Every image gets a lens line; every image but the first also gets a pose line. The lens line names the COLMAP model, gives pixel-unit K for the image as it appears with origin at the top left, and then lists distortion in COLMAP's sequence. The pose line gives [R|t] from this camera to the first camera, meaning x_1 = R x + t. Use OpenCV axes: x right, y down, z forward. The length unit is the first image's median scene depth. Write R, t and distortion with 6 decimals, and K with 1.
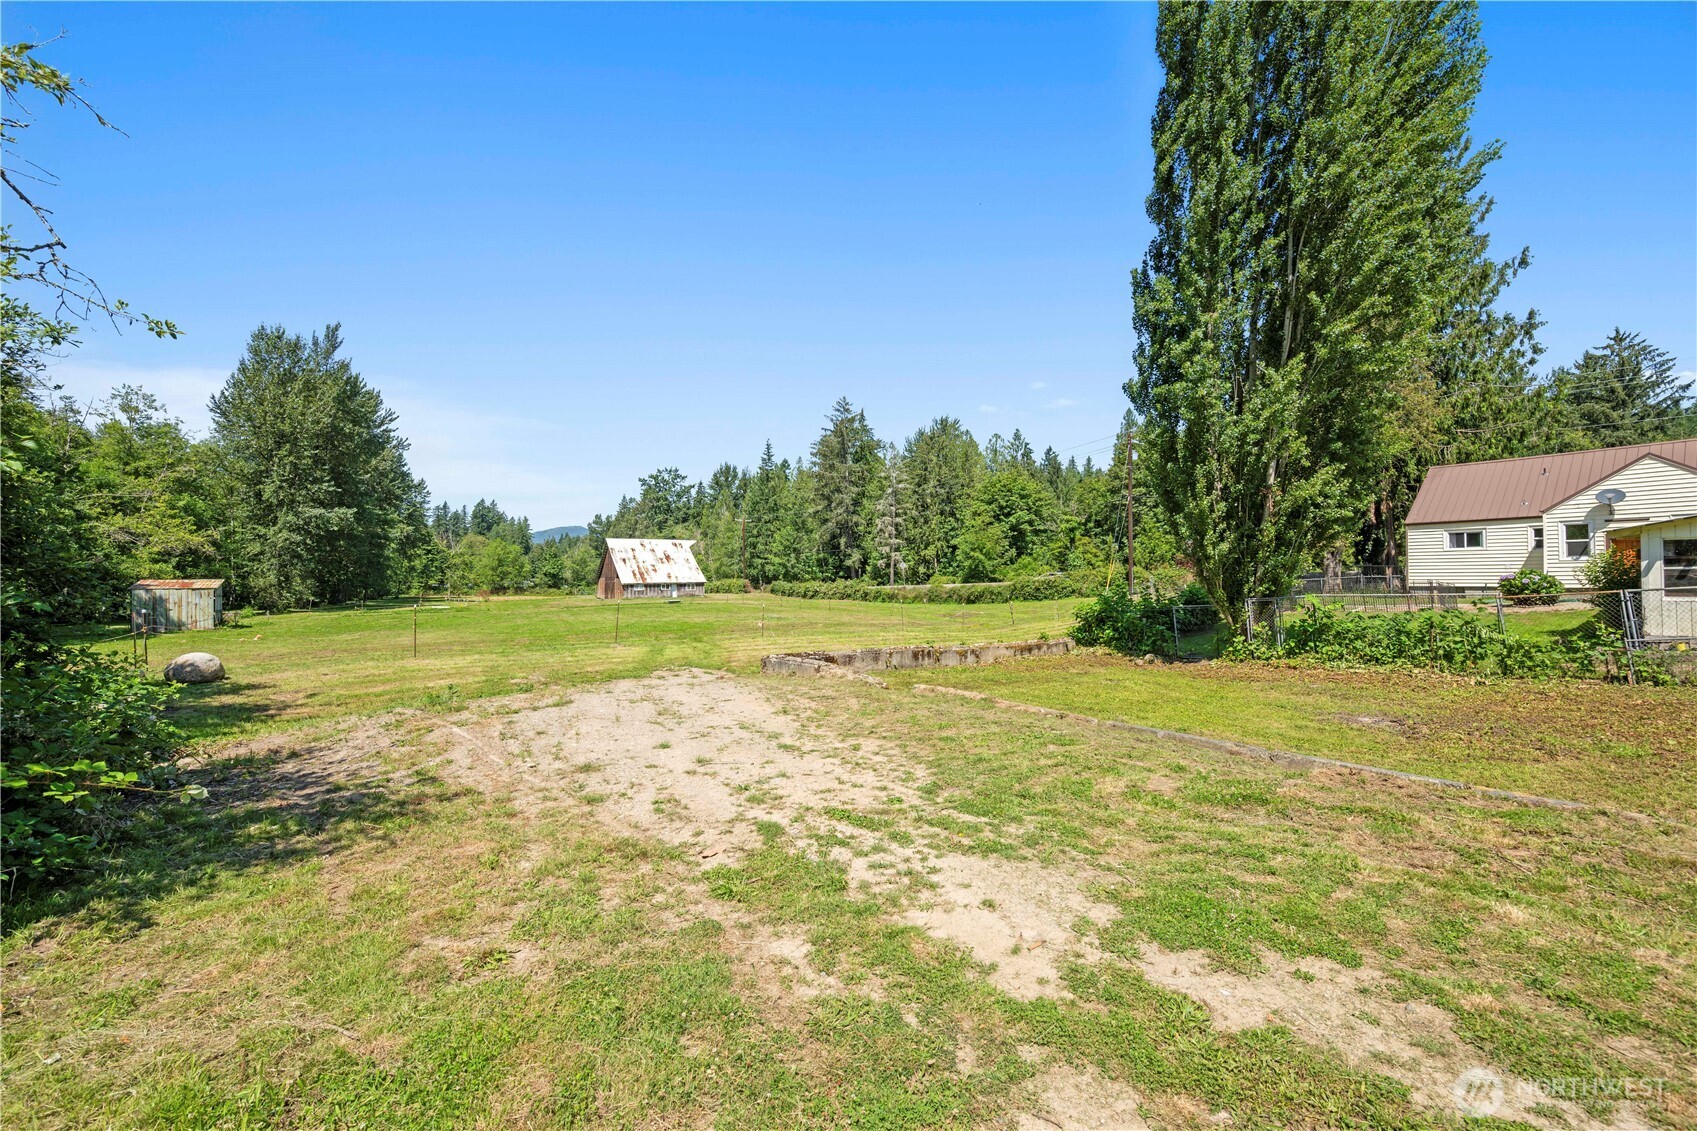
lens RADIAL K [[734.8, 0, 848.5], [0, 734.8, 565.5], [0, 0, 1]] dist [0.000071, -0.000015]
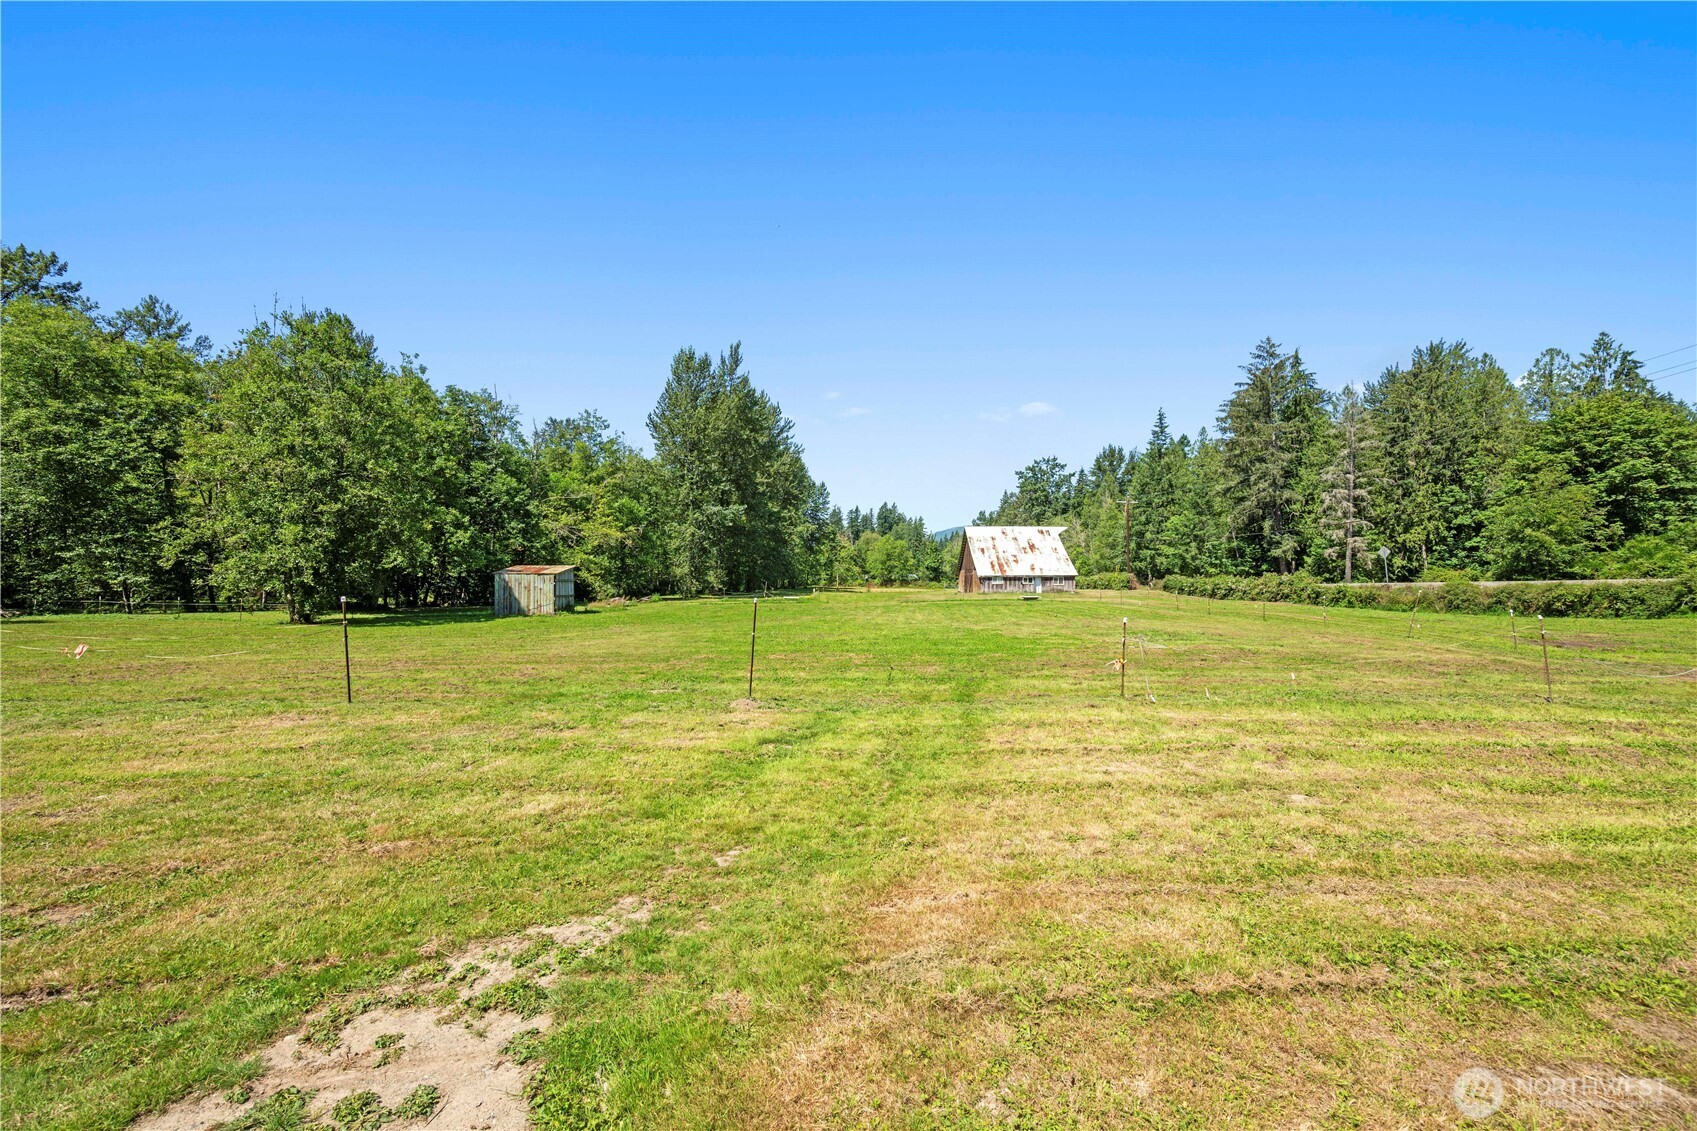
lens RADIAL K [[663.8, 0, 848.5], [0, 663.8, 565.5], [0, 0, 1]] dist [0.000068, -0.000247]
pose [[0.851571, 0.001265, -0.524237, -0.016957], [0.000427, 0.999995, 0.003107, 0.007317], [0.524239, -0.002870, 0.851567, 0.185290]]
